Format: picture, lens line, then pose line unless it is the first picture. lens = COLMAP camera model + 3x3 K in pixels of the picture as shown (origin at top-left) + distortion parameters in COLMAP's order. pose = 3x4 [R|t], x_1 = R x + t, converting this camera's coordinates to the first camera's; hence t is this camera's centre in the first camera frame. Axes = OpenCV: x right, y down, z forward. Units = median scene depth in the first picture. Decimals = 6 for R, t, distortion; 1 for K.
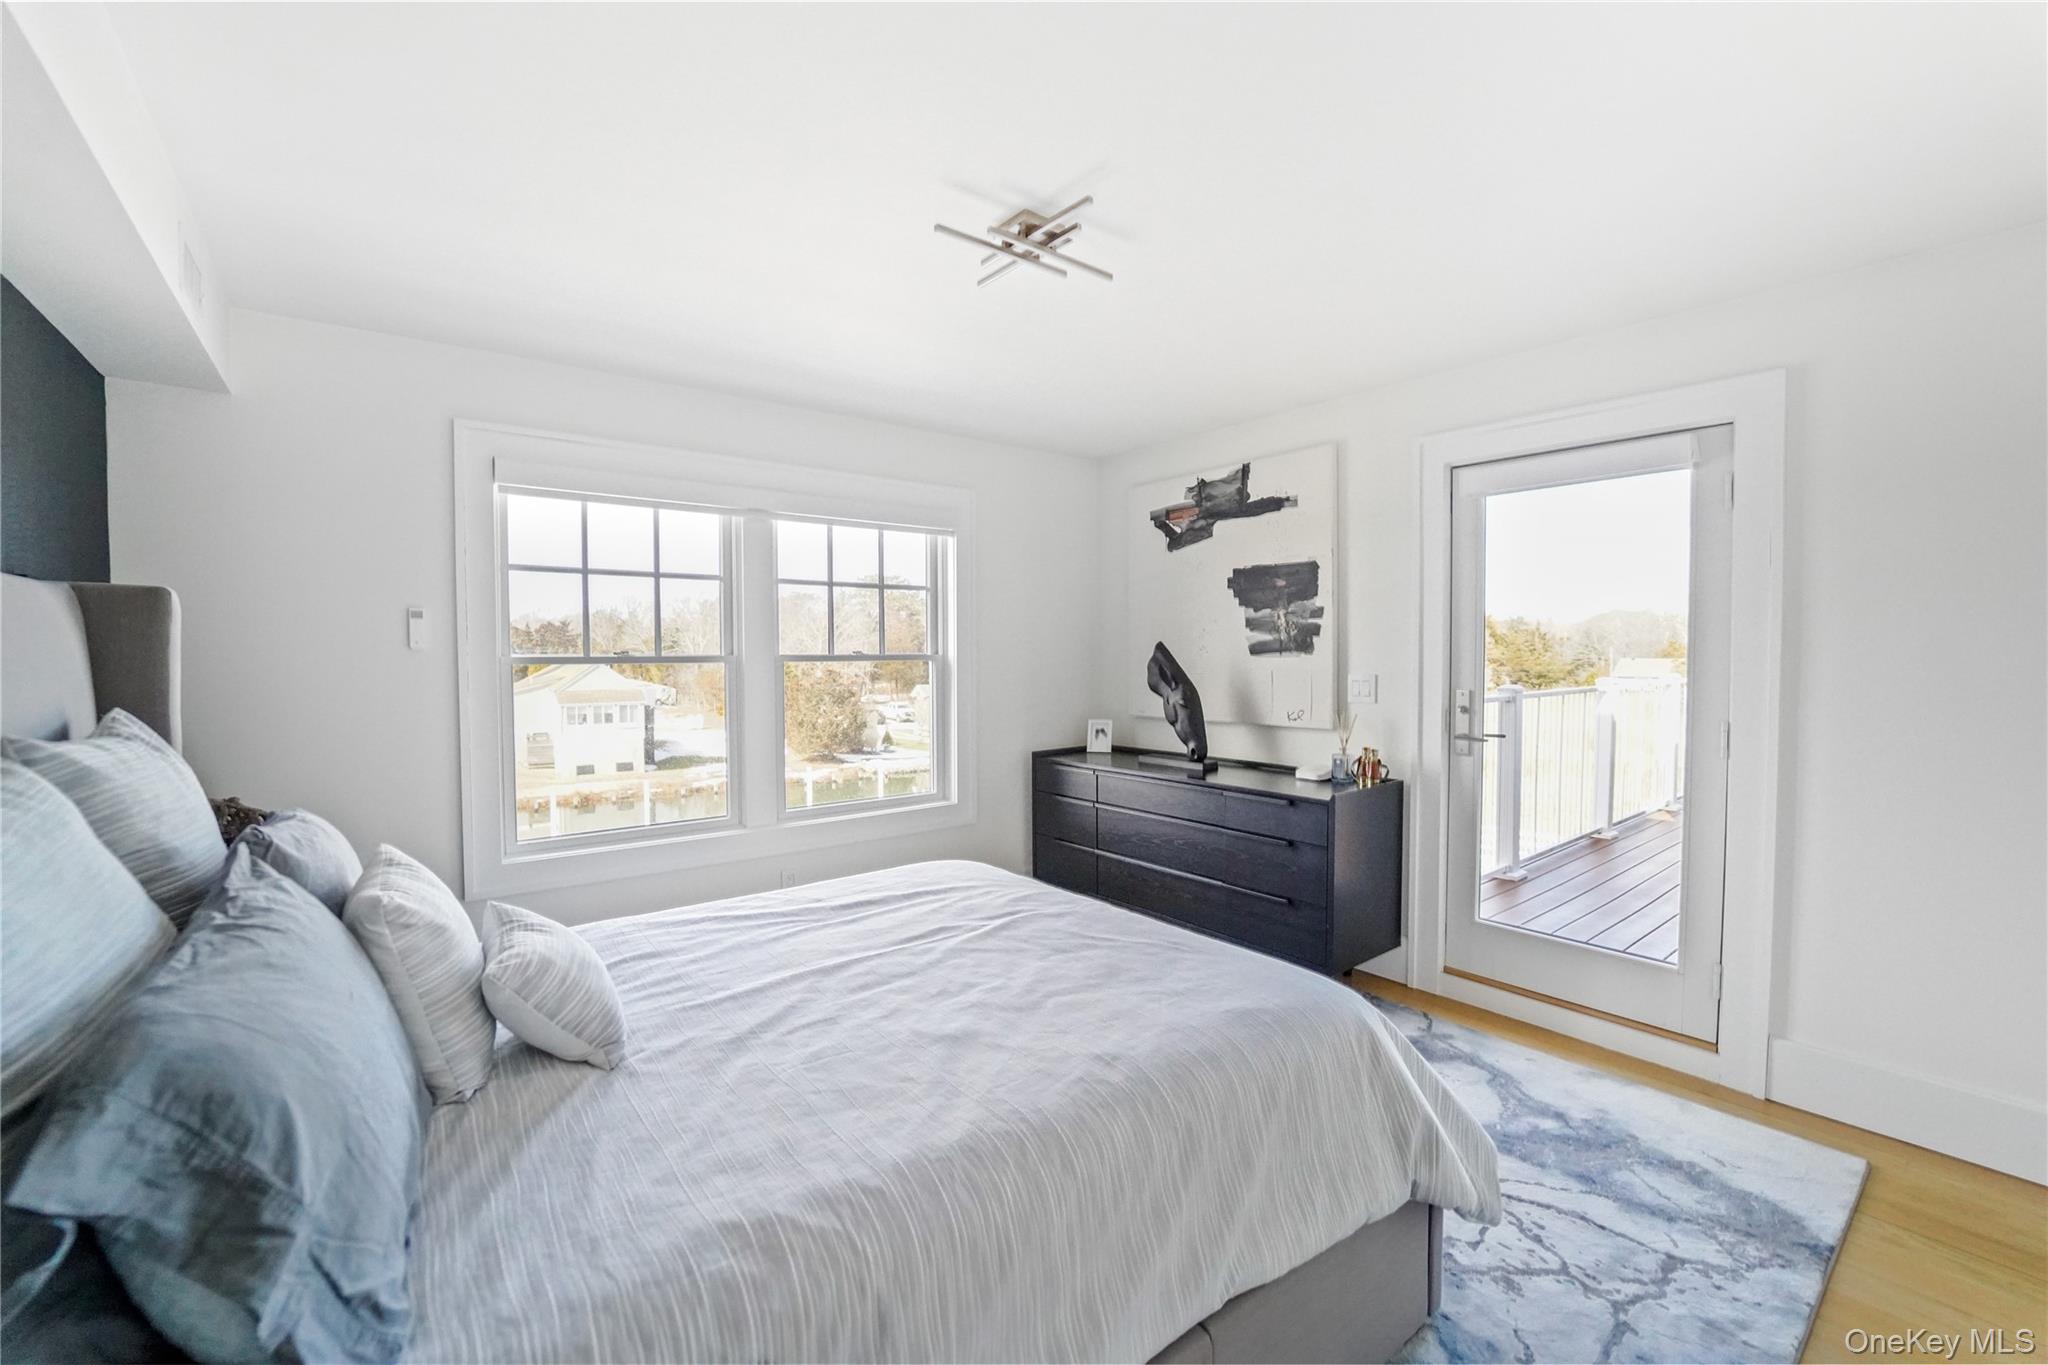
lens RADIAL K [[849.6, 0, 1015.6], [0, 849.6, 675.4], [0, 0, 1]] dist [-0.001546, -0.000146]
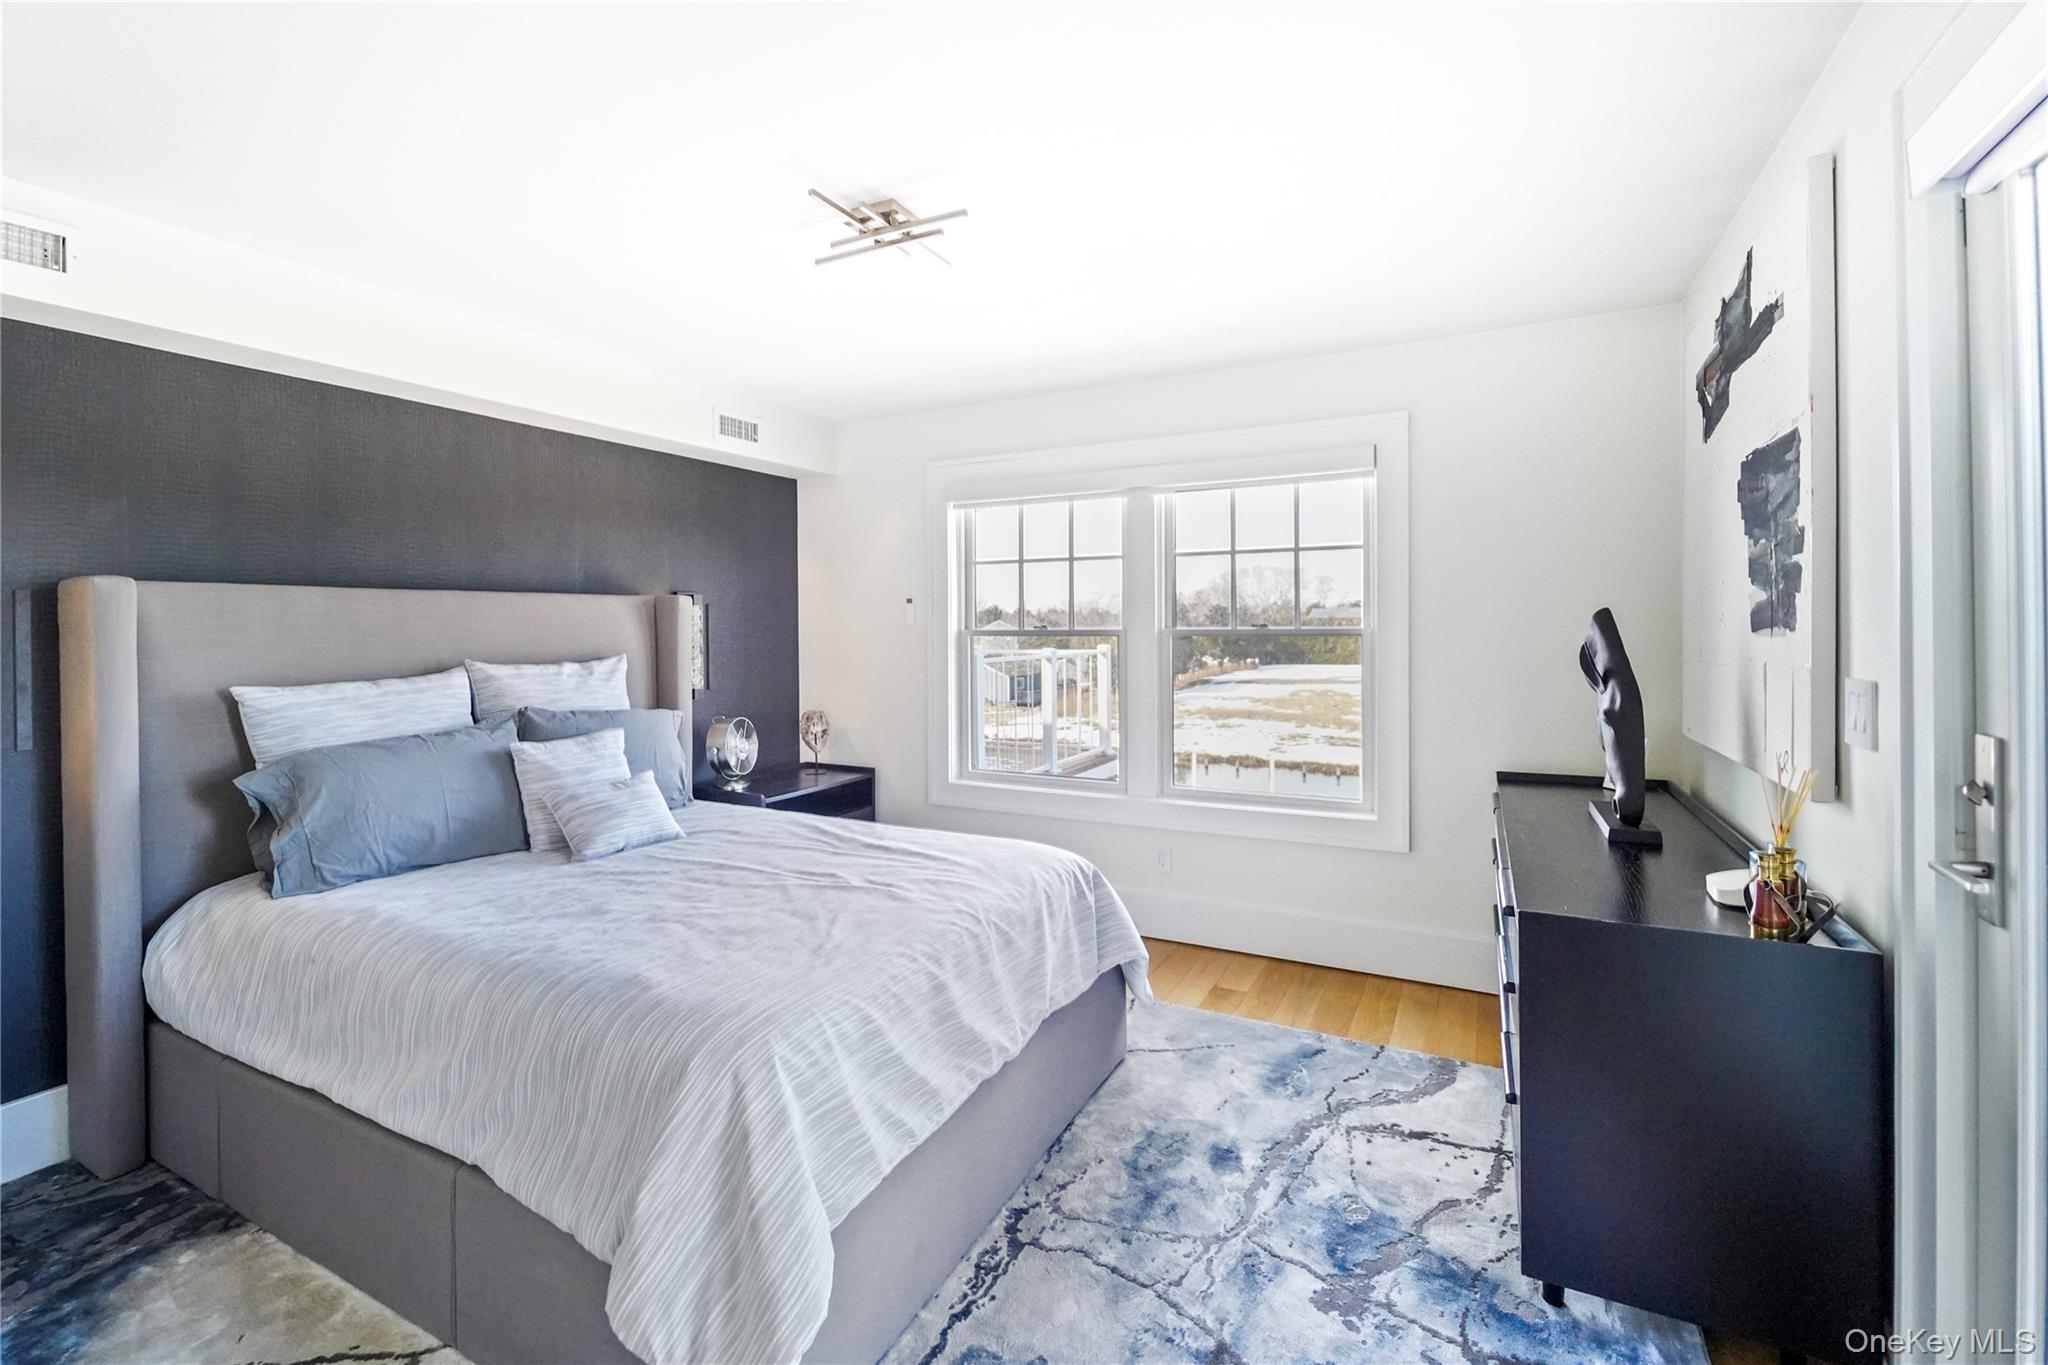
lens RADIAL K [[893.1, 0, 1005.6], [0, 893.1, 623.6], [0, 0, 1]] dist [-0.001504, -0.000062]
pose [[0.404935, -0.004720, -0.914333, 0.713225], [-0.026241, 0.999515, -0.016782, -0.009828], [0.913969, 0.030789, 0.404614, 0.483969]]
